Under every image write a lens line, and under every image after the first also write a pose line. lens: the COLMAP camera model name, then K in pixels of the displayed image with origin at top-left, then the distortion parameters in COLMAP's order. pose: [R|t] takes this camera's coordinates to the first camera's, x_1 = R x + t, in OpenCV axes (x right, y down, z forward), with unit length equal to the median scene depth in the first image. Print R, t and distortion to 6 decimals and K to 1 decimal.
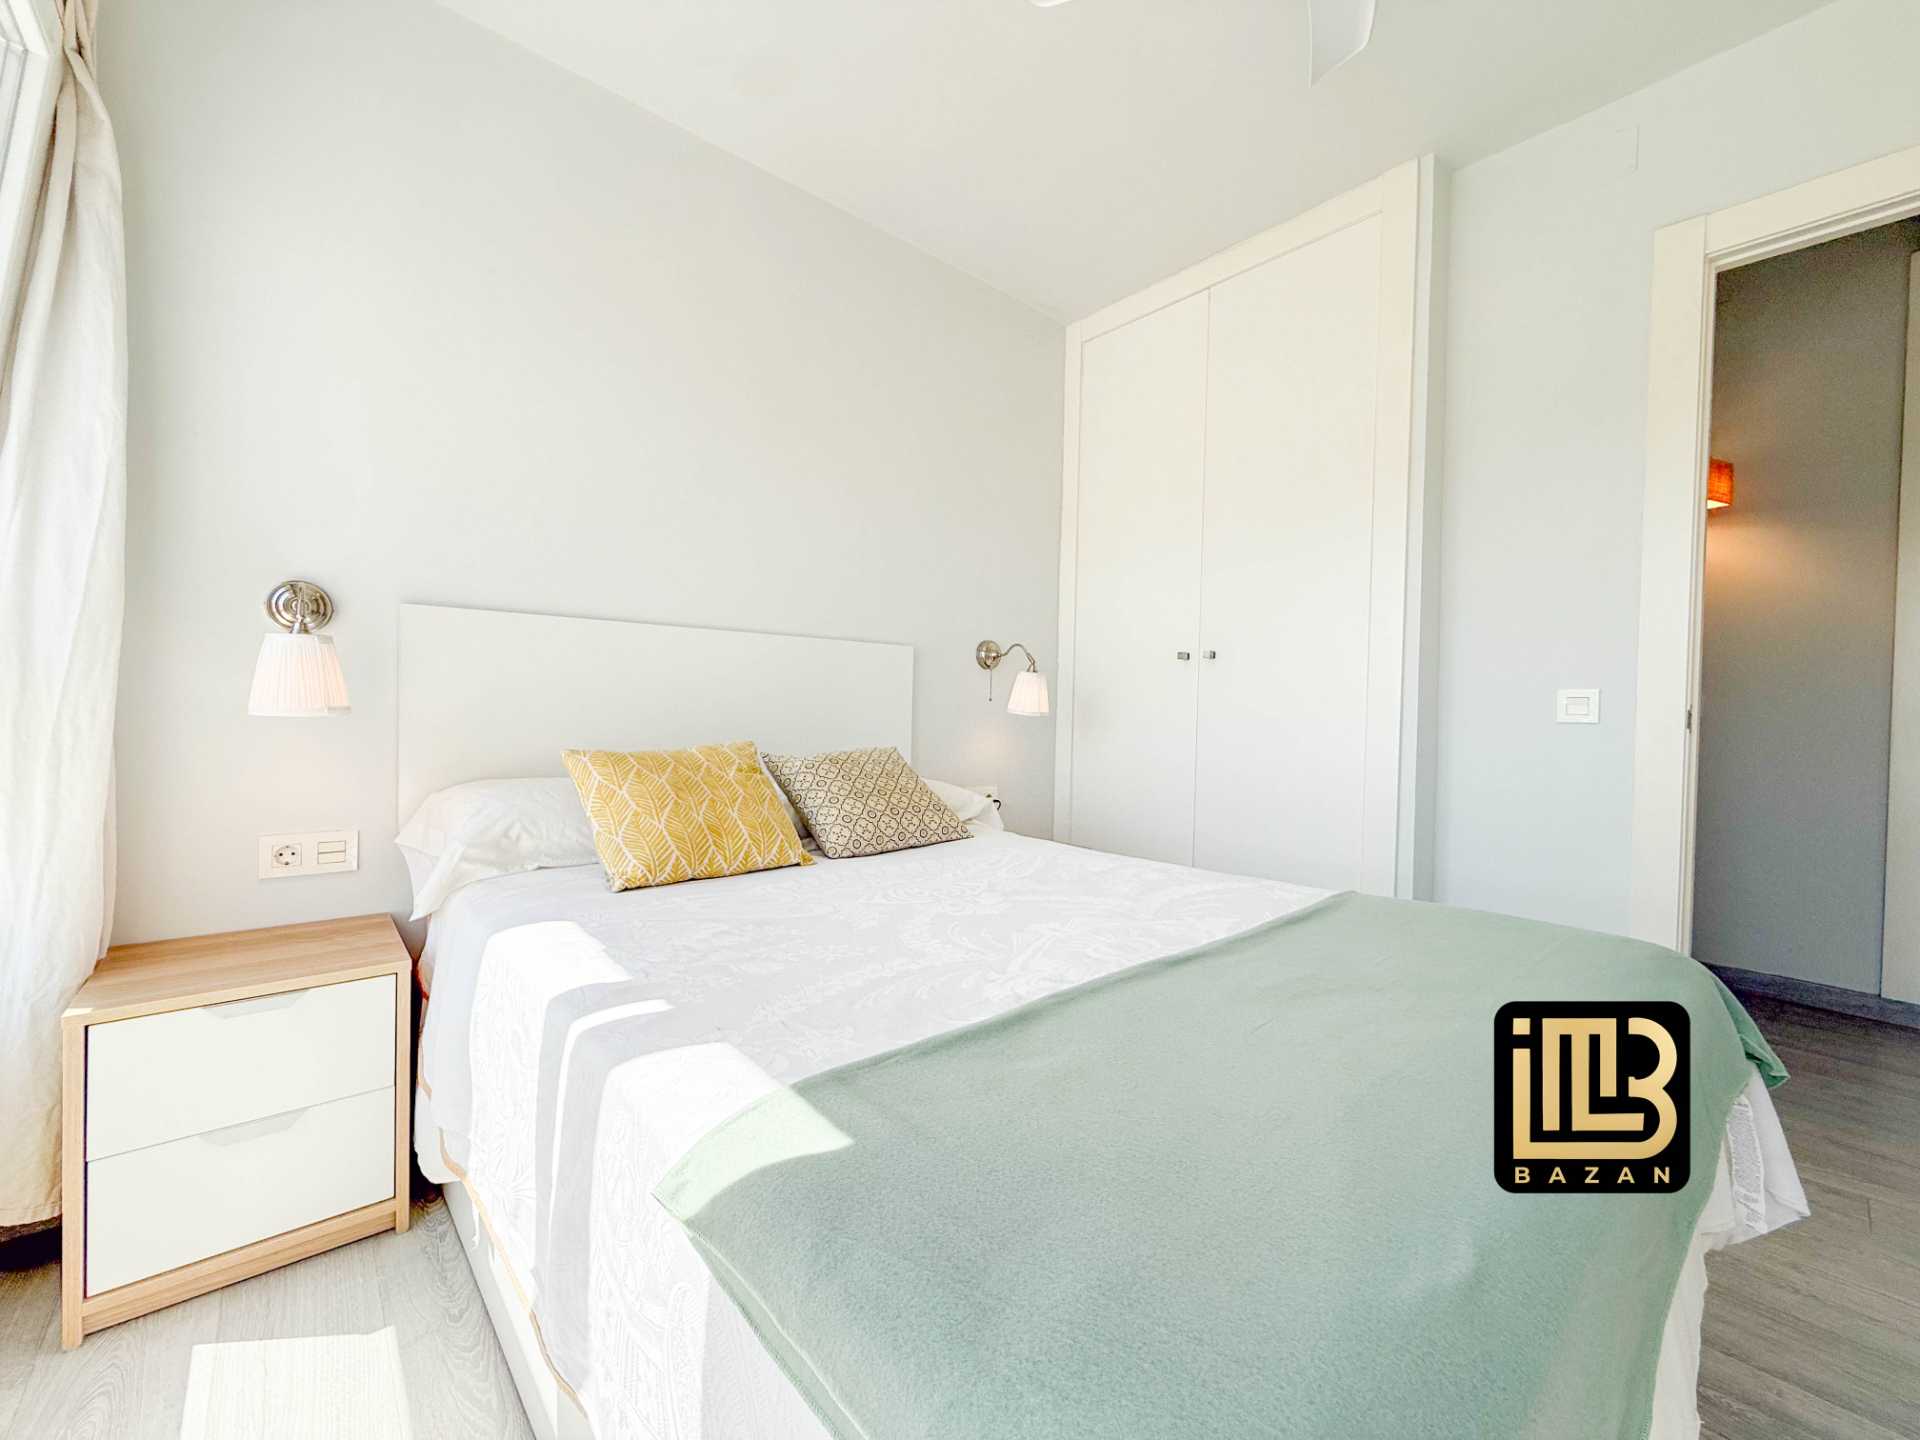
lens RADIAL K [[763.4, 0, 941.0], [0, 763.4, 711.3], [0, 0, 1]] dist [-0.002519, 0.000544]
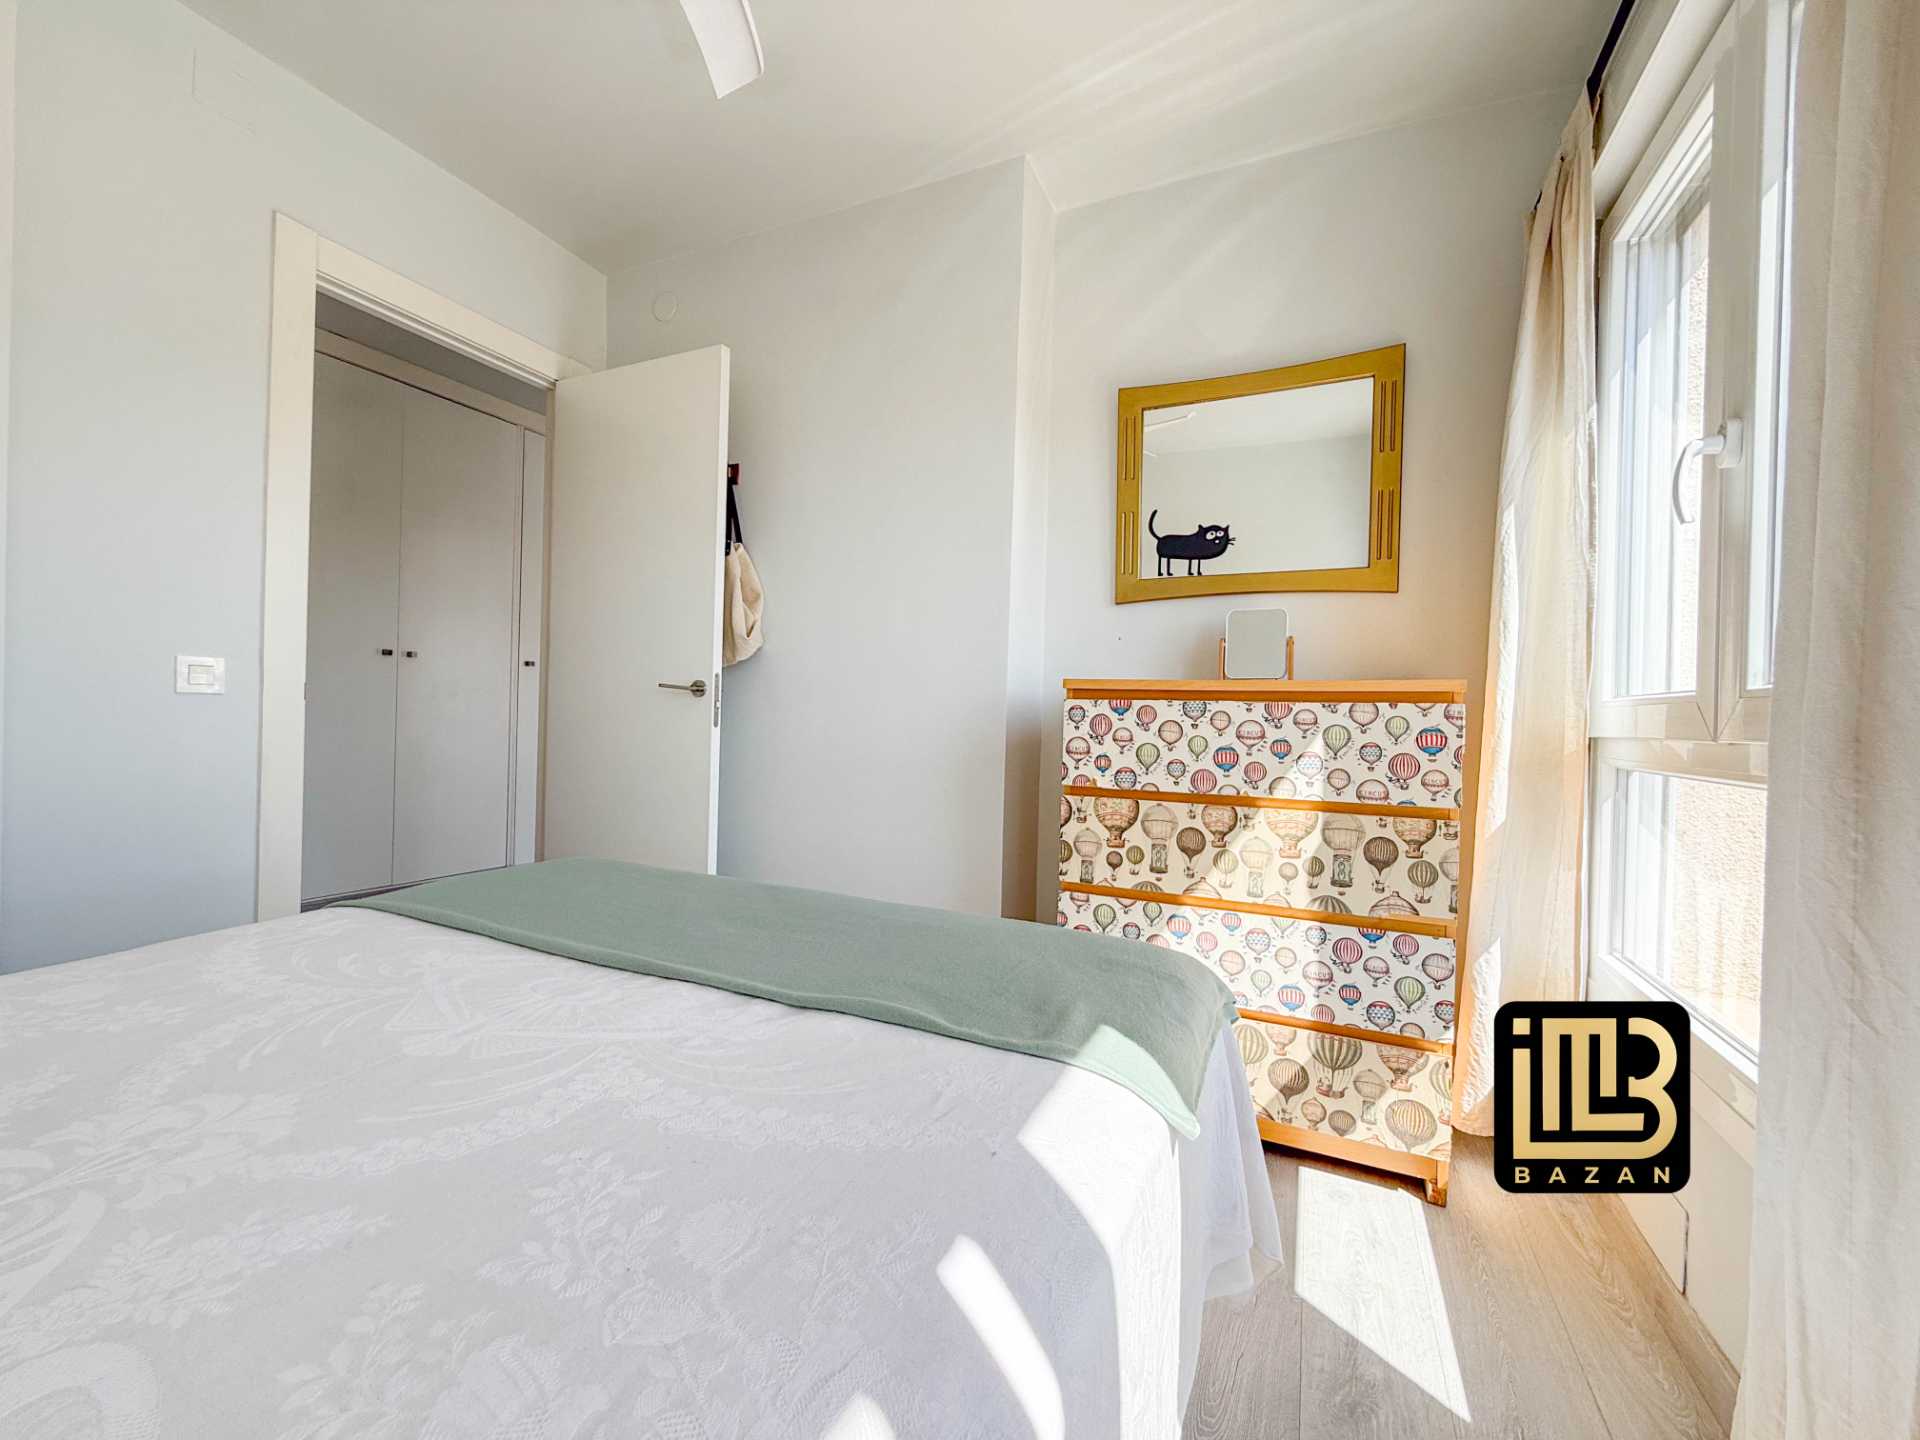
lens RADIAL K [[763.4, 0, 962.3], [0, 763.4, 715.5], [0, 0, 1]] dist [-0.002519, 0.000544]
pose [[-0.417725, -0.034911, 0.907903, -0.665170], [-0.037097, 0.999084, 0.021349, -0.019371], [-0.907816, -0.024763, -0.418637, 0.955991]]
